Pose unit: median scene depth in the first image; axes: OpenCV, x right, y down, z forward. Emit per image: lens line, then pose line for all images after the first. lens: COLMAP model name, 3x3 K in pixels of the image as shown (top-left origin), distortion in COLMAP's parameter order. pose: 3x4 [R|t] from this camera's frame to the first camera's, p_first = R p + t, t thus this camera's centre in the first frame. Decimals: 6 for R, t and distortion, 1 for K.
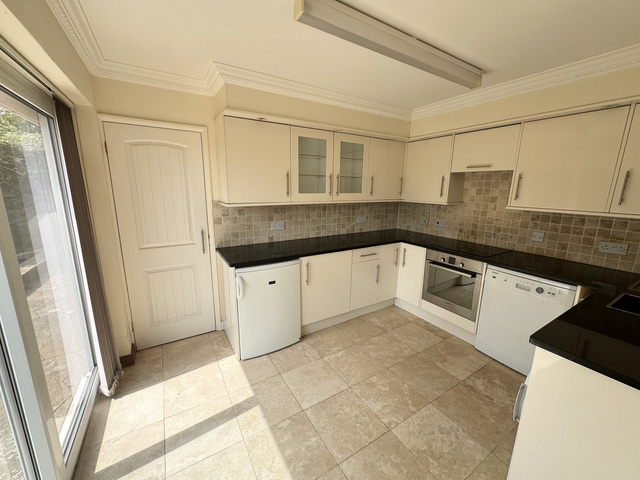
lens RADIAL K [[255.0, 0, 321.2], [0, 255.0, 239.3], [0, 0, 1]] dist [-0.000053, -0.000270]
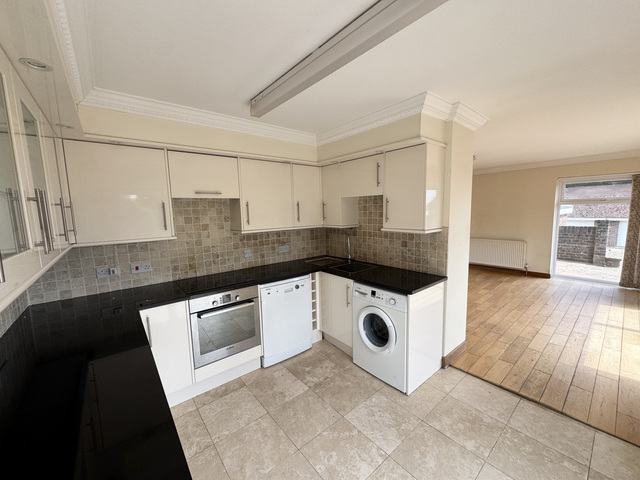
lens RADIAL K [[255.0, 0, 318.5], [0, 255.0, 239.1], [0, 0, 1]] dist [-0.000053, -0.000270]
pose [[-0.133553, -0.122152, 0.983485, -0.364012], [0.224450, 0.962861, 0.150070, -0.174568], [-0.965291, 0.240785, -0.101176, 0.752620]]
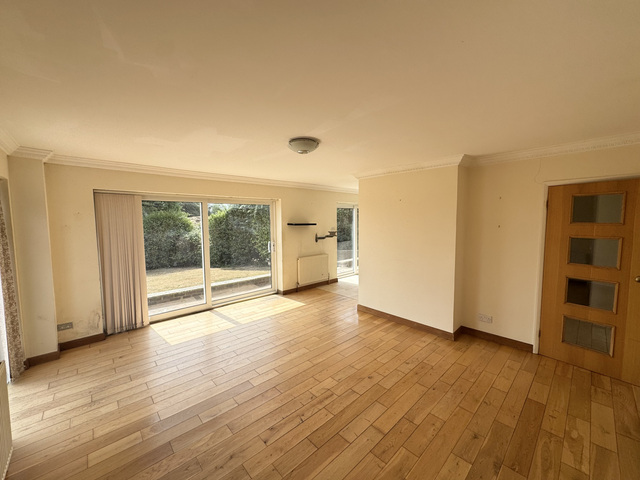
lens RADIAL K [[255.0, 0, 317.9], [0, 255.0, 238.3], [0, 0, 1]] dist [-0.000053, -0.000270]
pose [[0.187211, 0.056579, -0.980689, 2.266705], [-0.189116, 0.981740, 0.020538, 0.110640], [0.963944, 0.181619, 0.194492, -0.578709]]
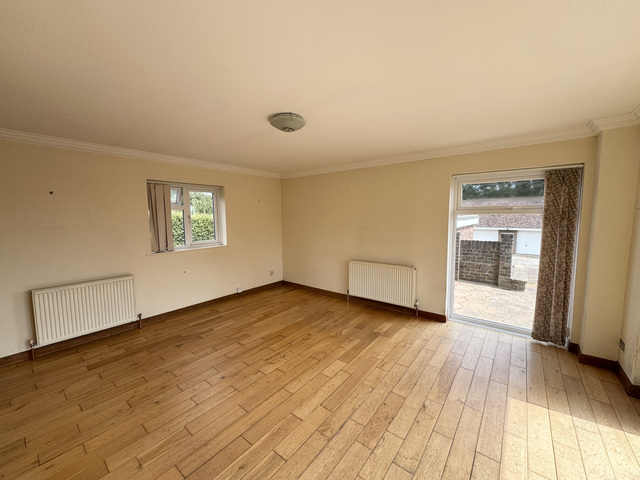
lens RADIAL K [[255.0, 0, 317.9], [0, 255.0, 238.9], [0, 0, 1]] dist [-0.000053, -0.000270]
pose [[-0.334407, -0.097776, 0.937343, 0.351446], [0.195616, 0.965741, 0.170527, 0.046211], [-0.921904, 0.240385, -0.303824, -0.236017]]
